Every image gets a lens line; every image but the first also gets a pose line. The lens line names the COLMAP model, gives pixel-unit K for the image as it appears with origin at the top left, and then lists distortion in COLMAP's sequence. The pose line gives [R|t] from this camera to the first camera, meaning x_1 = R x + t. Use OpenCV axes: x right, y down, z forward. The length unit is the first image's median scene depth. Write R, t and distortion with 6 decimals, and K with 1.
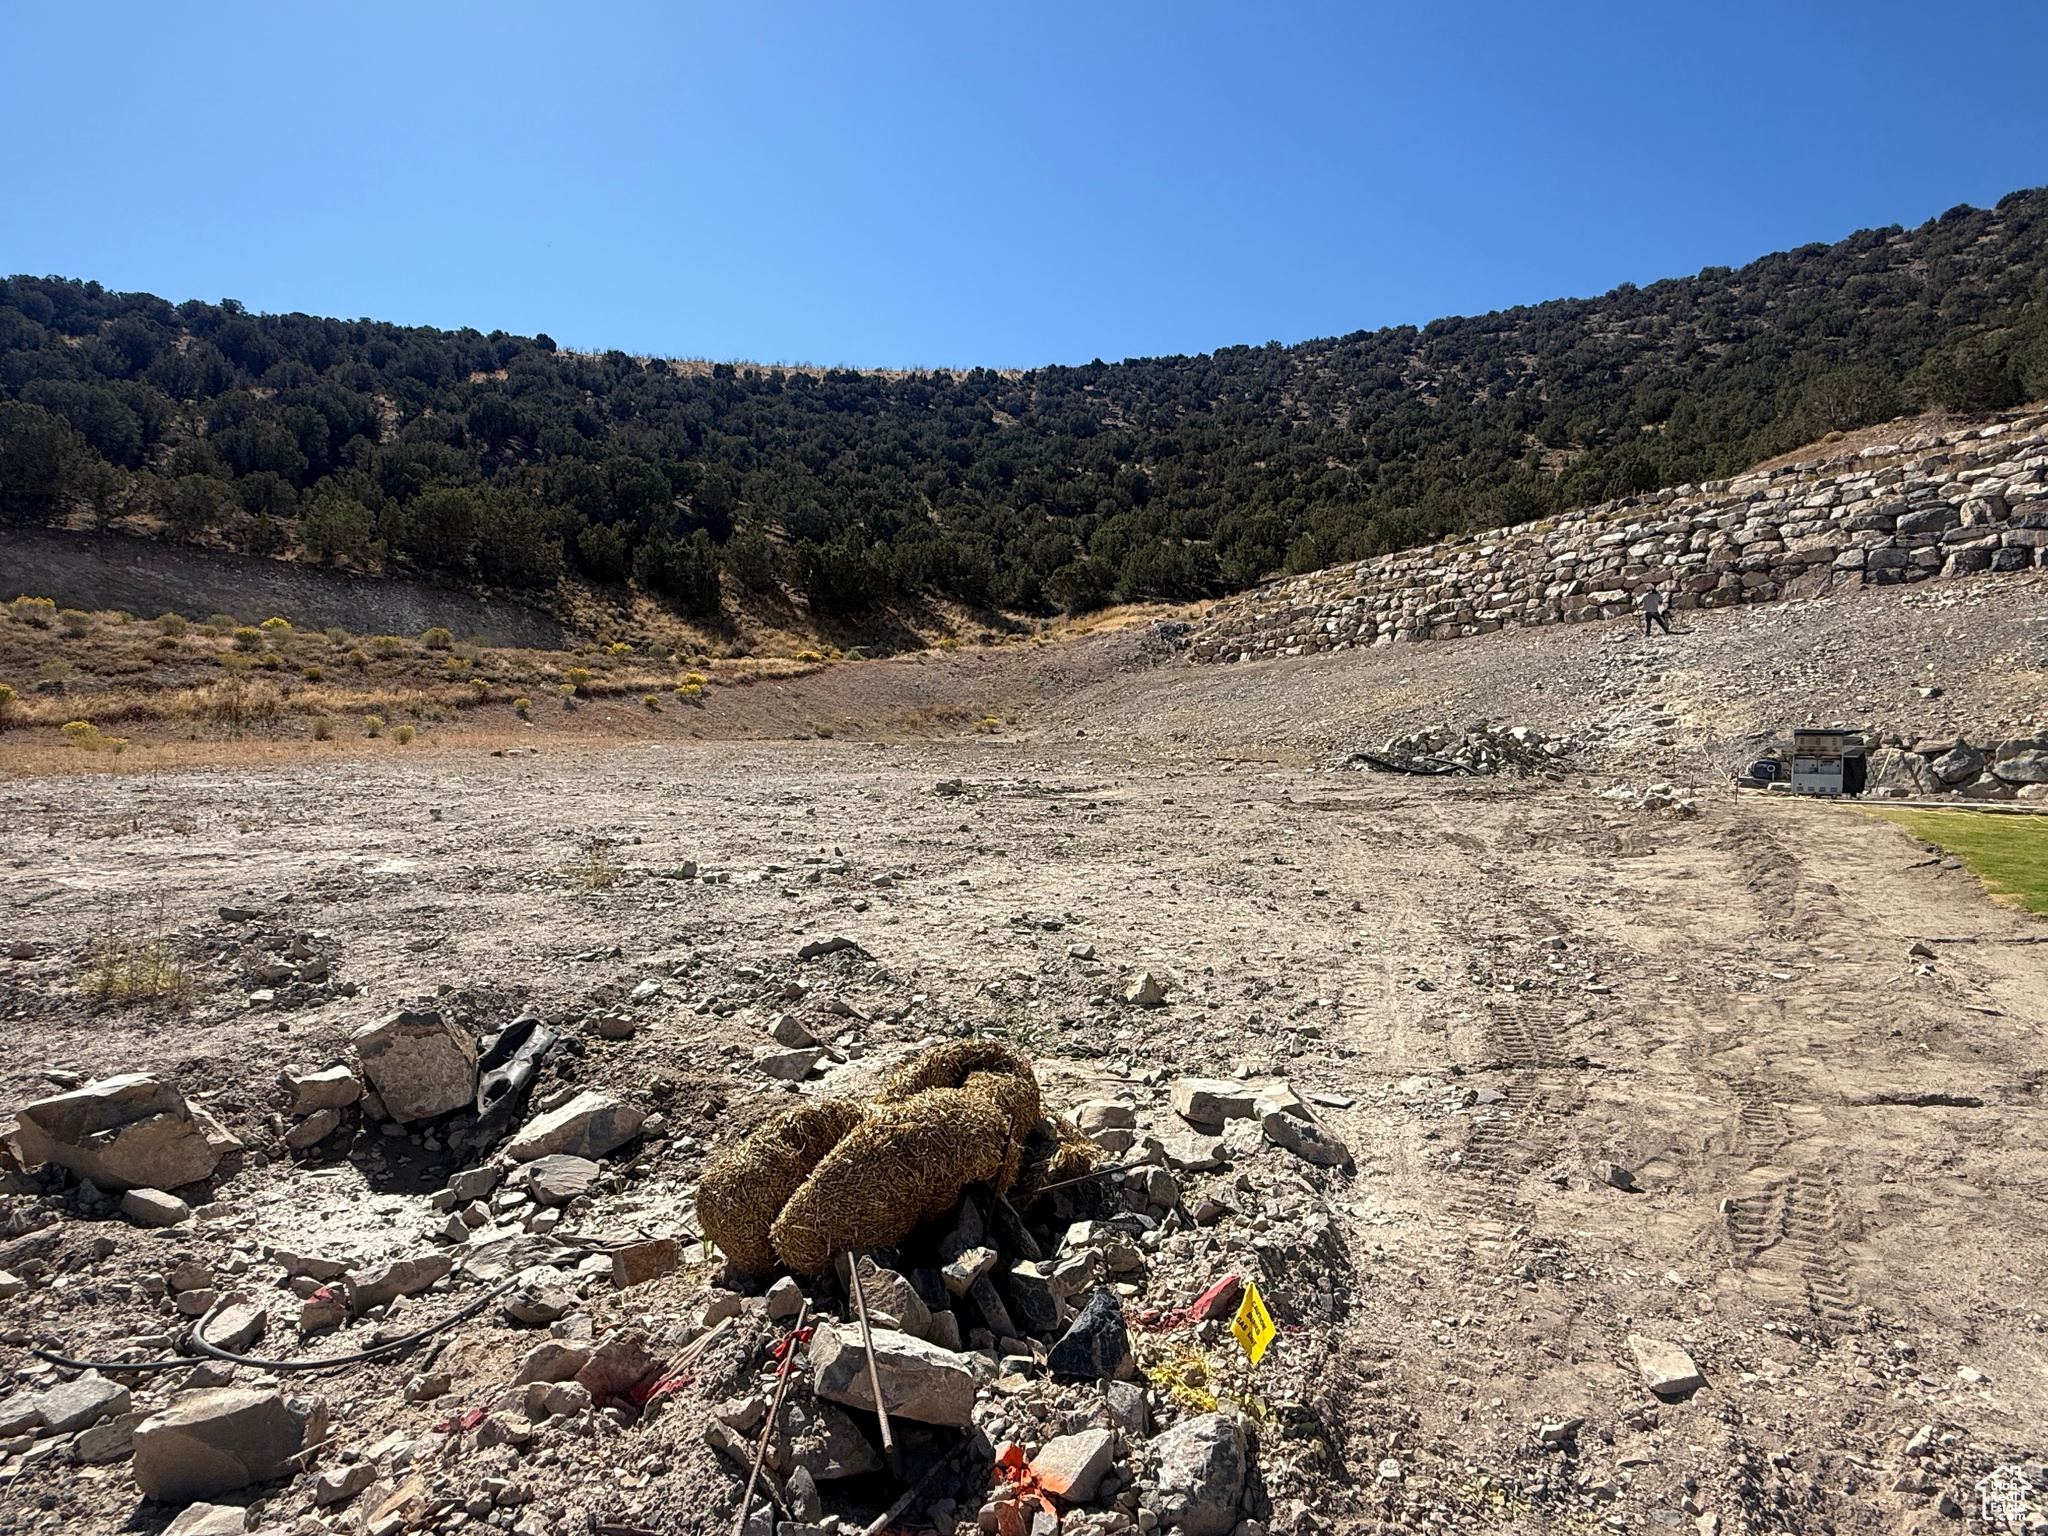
lens RADIAL K [[1122.6, 0, 1024.0], [0, 1122.6, 768.0], [0, 0, 1]] dist [0.000464, 0.000806]
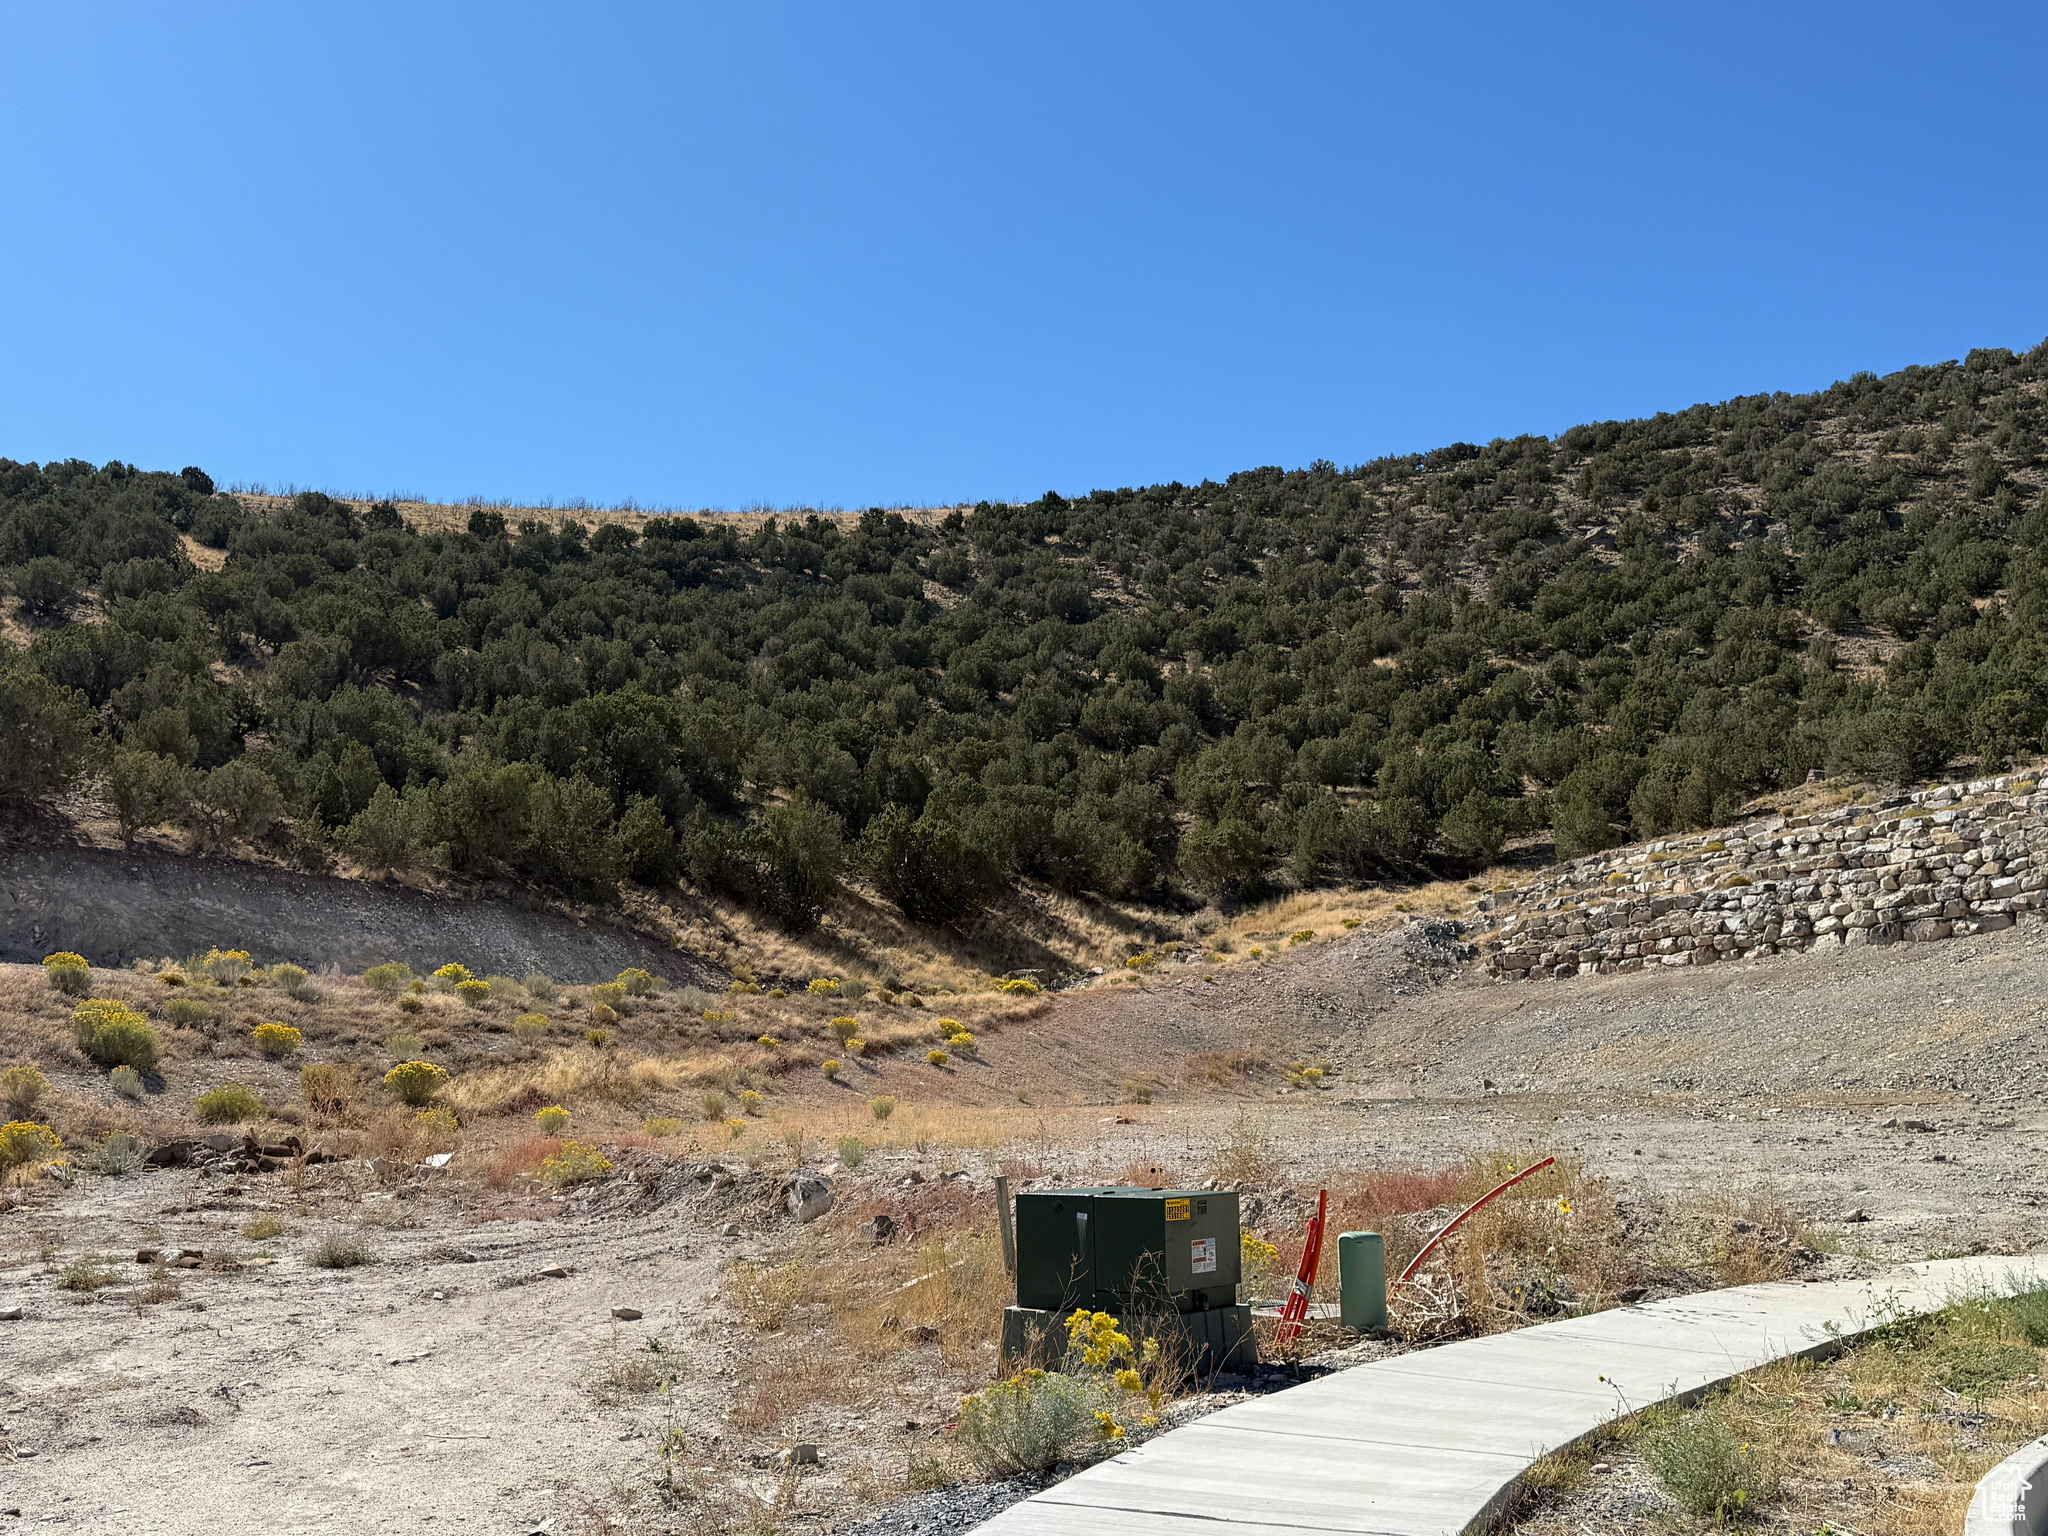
lens RADIAL K [[2069.4, 0, 927.1], [0, 2069.4, 775.8], [0, 0, 1]] dist [0.211365, -0.398006]
pose [[0.993614, -0.023563, 0.110348, -0.215876], [0.043725, 0.981946, -0.184039, 0.003800], [-0.104020, 0.187688, 0.976705, -0.158288]]
